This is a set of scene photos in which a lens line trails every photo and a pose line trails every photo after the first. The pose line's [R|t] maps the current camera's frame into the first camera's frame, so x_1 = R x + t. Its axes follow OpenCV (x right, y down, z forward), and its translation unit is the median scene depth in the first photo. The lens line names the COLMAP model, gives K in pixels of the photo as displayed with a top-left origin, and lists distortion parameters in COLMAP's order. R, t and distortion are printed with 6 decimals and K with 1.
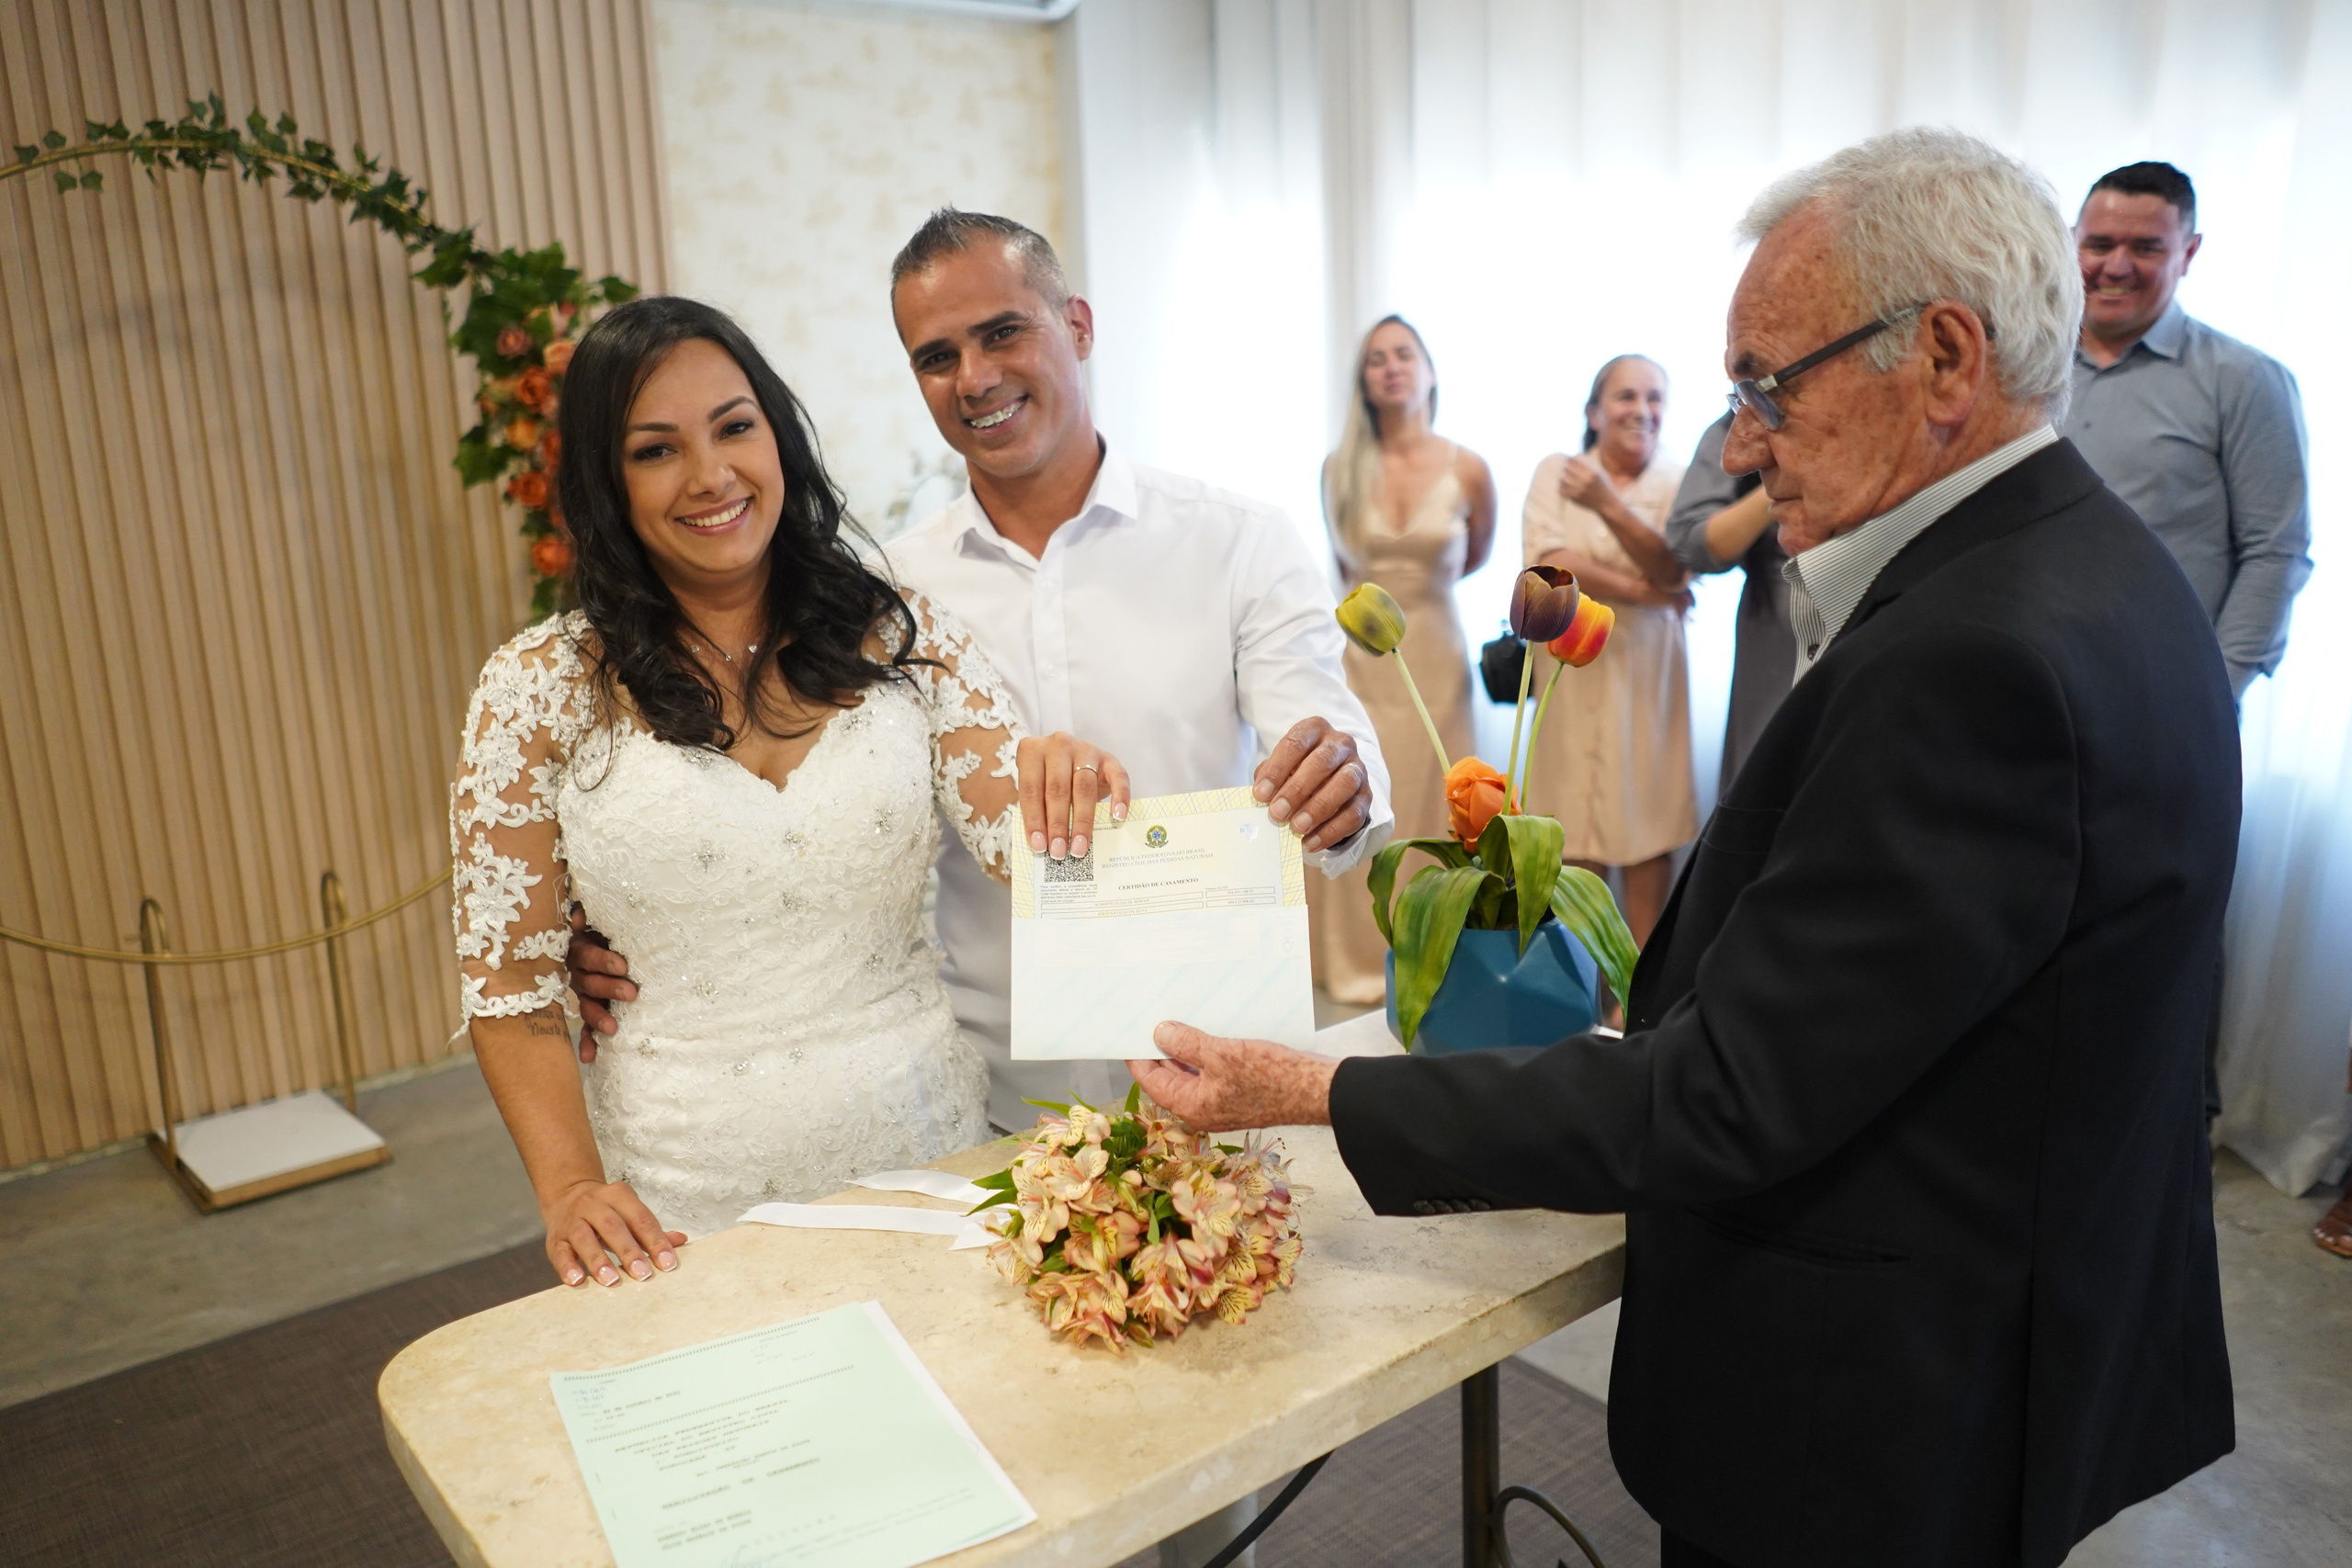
lens RADIAL K [[1834.4, 0, 1167.5], [0, 1834.4, 777.2], [0, 0, 1]] dist [-0.007605, 0.009141]
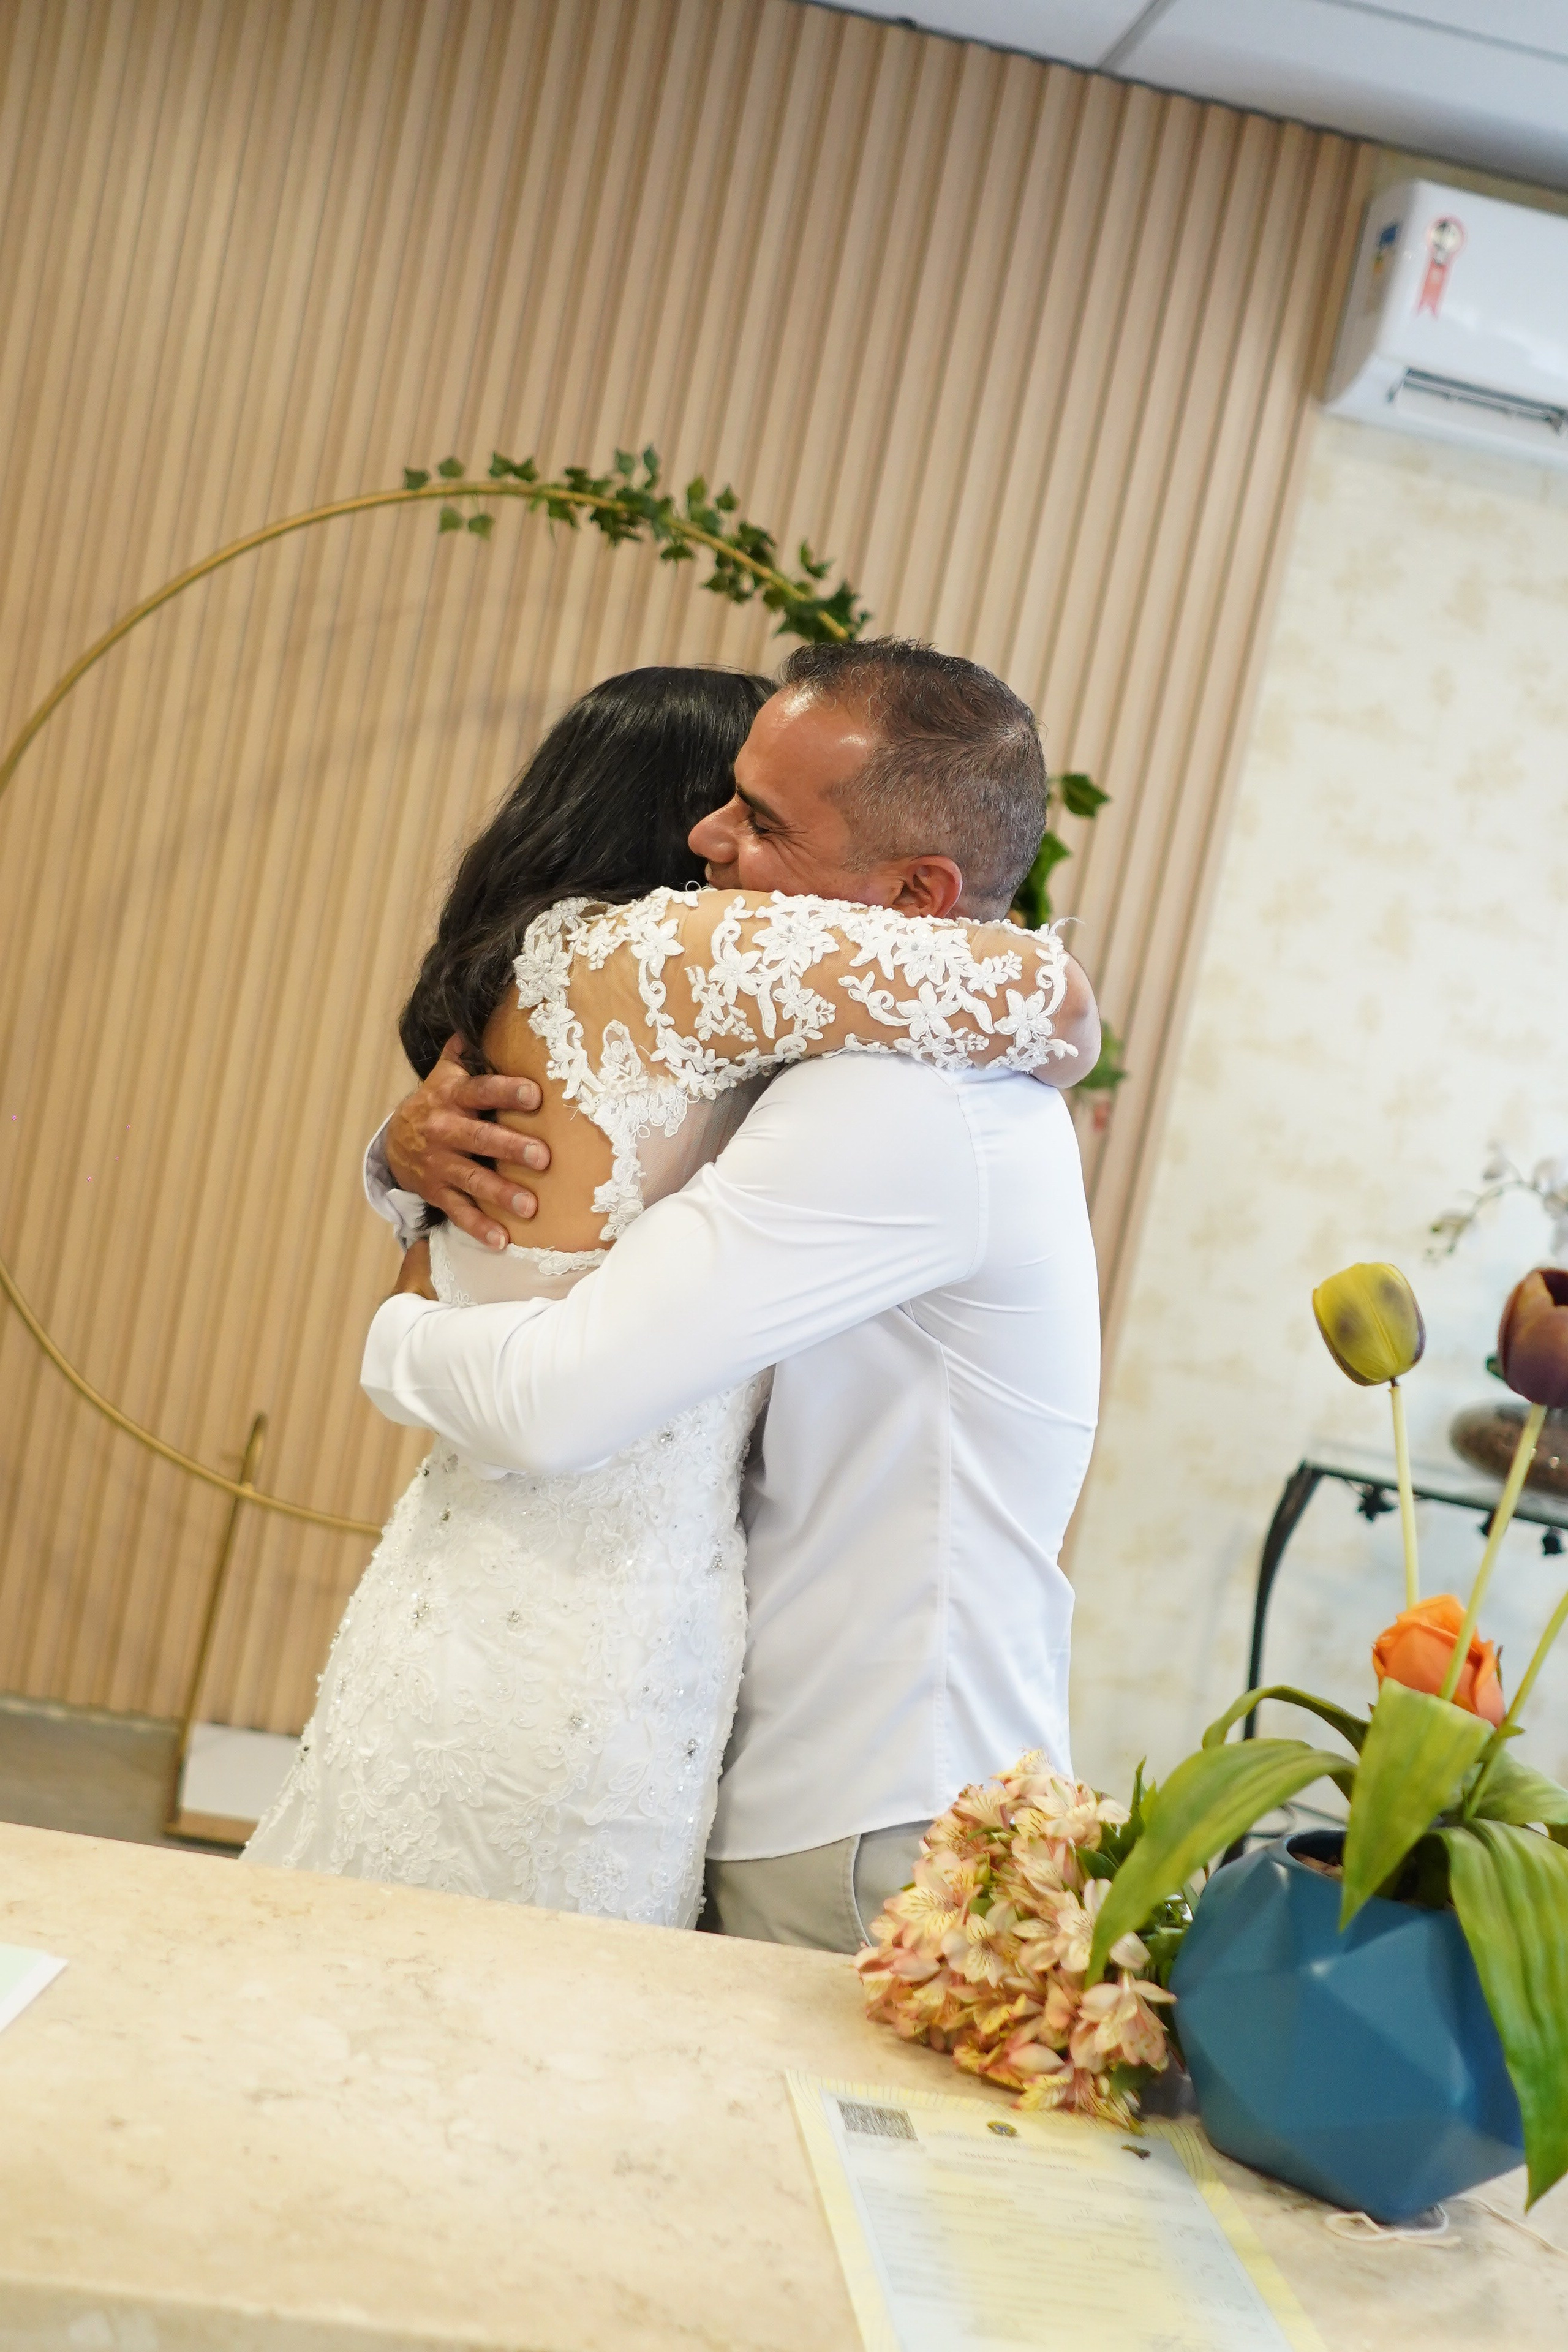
lens RADIAL K [[2858.2, 0, 787.2], [0, 2858.2, 1184.1], [0, 0, 1]] dist [-0.005120, 0.000000]
pose [[0.828098, 0.250980, -0.501262, 0.193942], [-0.338862, 0.936431, -0.090942, 0.010542], [0.446572, 0.245167, 0.860504, 0.049186]]
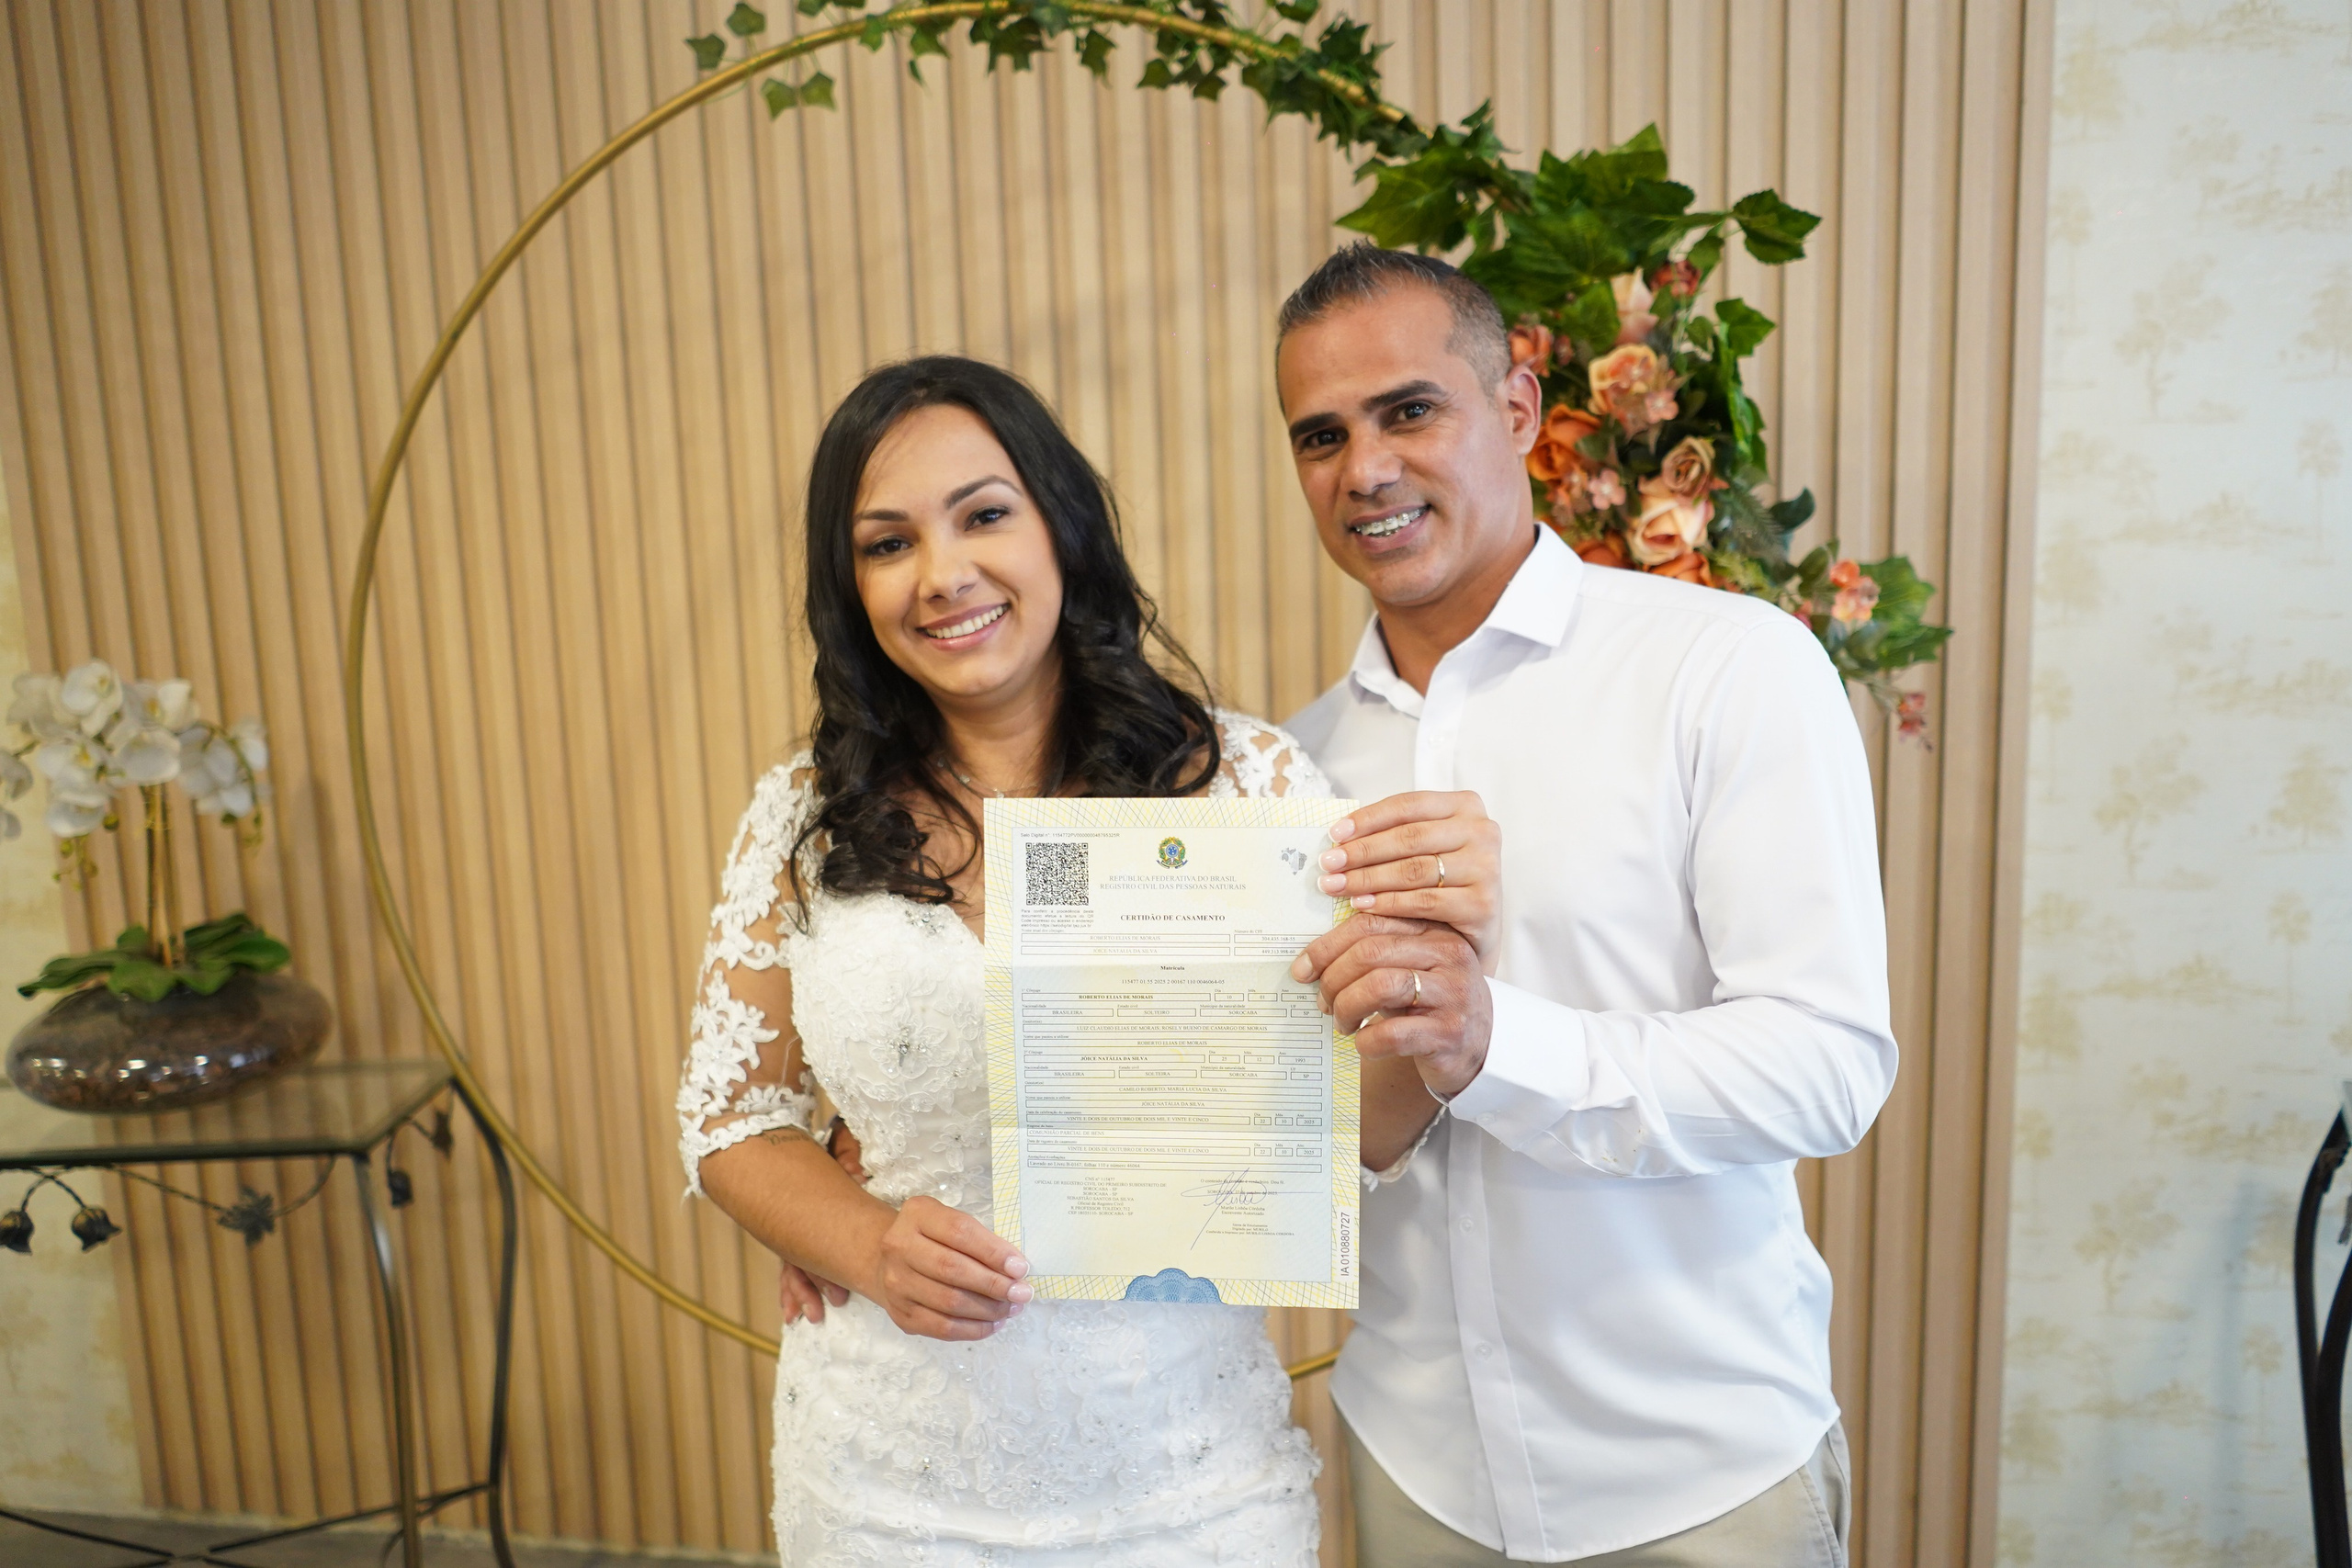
lens RADIAL K [[1834.4, 0, 1163.9], [0, 1834.4, 784.1], [0, 0, 1]] dist [-0.007605, 0.009141]
pose [[0.656940, 0.132323, -0.742241, -0.056009], [-0.156167, 0.987009, 0.037740, -0.131511], [0.737592, 0.091121, 0.669070, 0.626434]]
